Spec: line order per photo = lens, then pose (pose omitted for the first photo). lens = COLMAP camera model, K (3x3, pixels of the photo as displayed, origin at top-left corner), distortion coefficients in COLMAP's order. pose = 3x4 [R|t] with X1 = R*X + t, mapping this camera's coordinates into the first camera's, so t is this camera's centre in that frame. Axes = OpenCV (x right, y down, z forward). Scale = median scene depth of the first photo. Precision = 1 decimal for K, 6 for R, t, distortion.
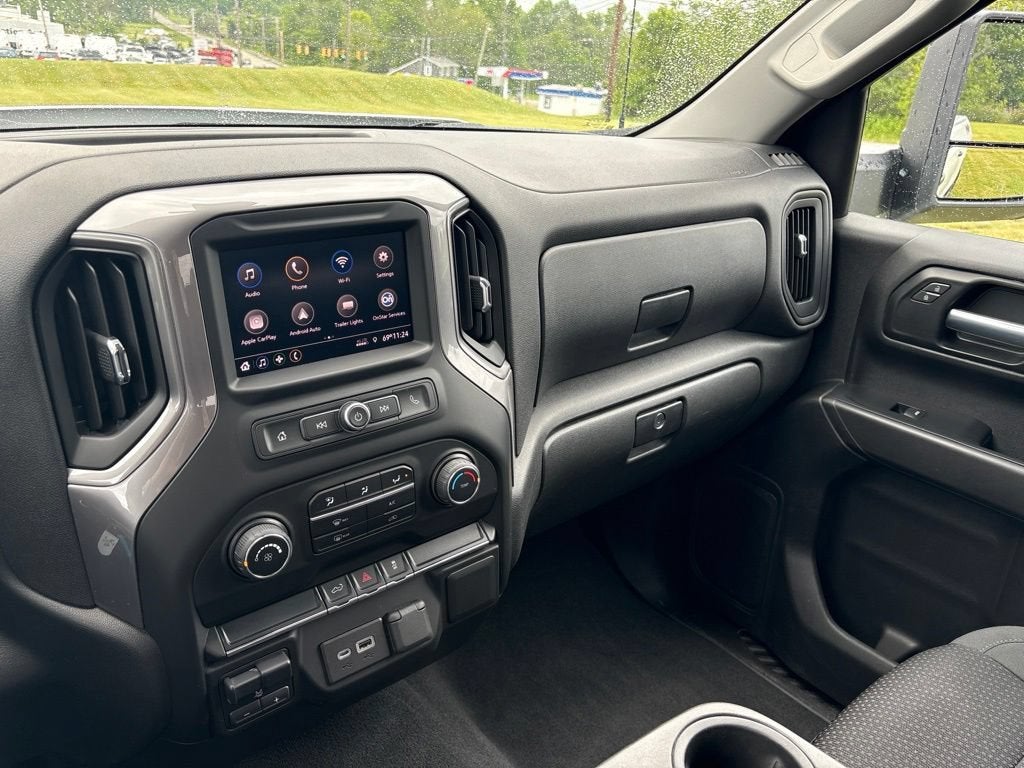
lens RADIAL K [[782.8, 0, 506.0], [0, 782.8, 389.1], [0, 0, 1]] dist [0.074672, -0.109712]
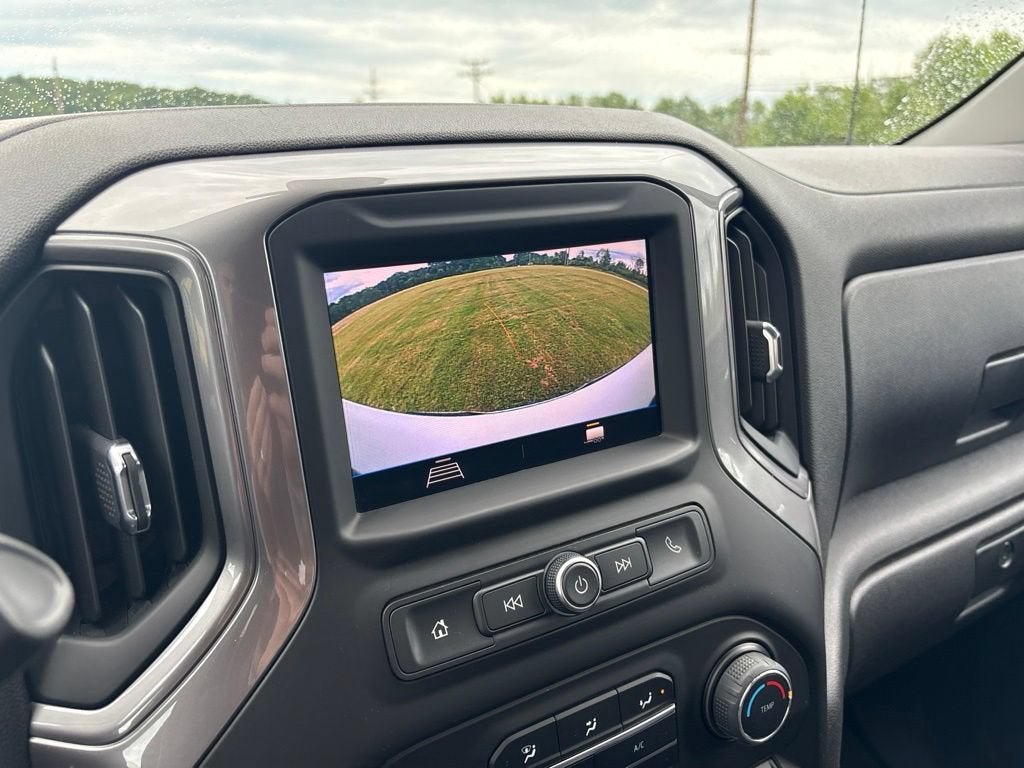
lens RADIAL K [[782.8, 0, 506.0], [0, 782.8, 389.1], [0, 0, 1]] dist [0.074672, -0.109712]
pose [[0.987058, -0.027885, -0.157922, -0.132591], [0.009176, 0.992974, -0.117980, -0.027437], [0.160103, 0.115004, 0.980378, 0.413936]]
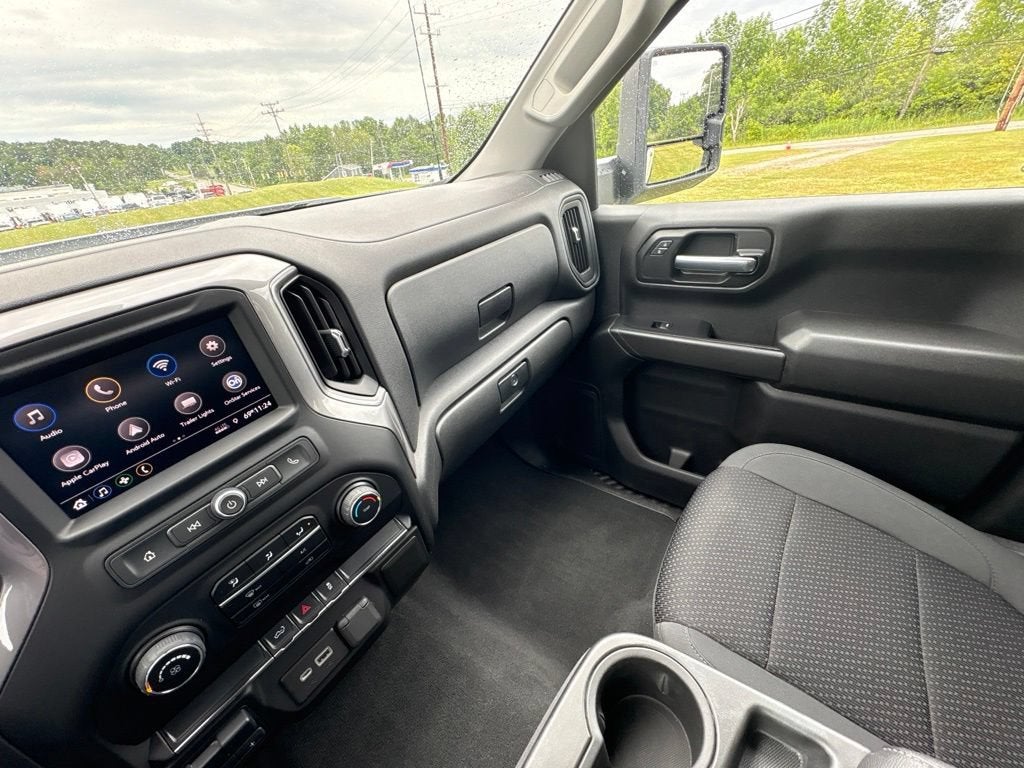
lens RADIAL K [[408.9, 0, 512.0], [0, 408.9, 384.0], [0, 0, 1]] dist [-0.002244, -0.000342]
pose [[0.951735, -0.274955, 0.136385, 0.120449], [0.254469, 0.955342, 0.150226, -0.091610], [-0.171599, -0.108270, 0.979199, 0.365163]]
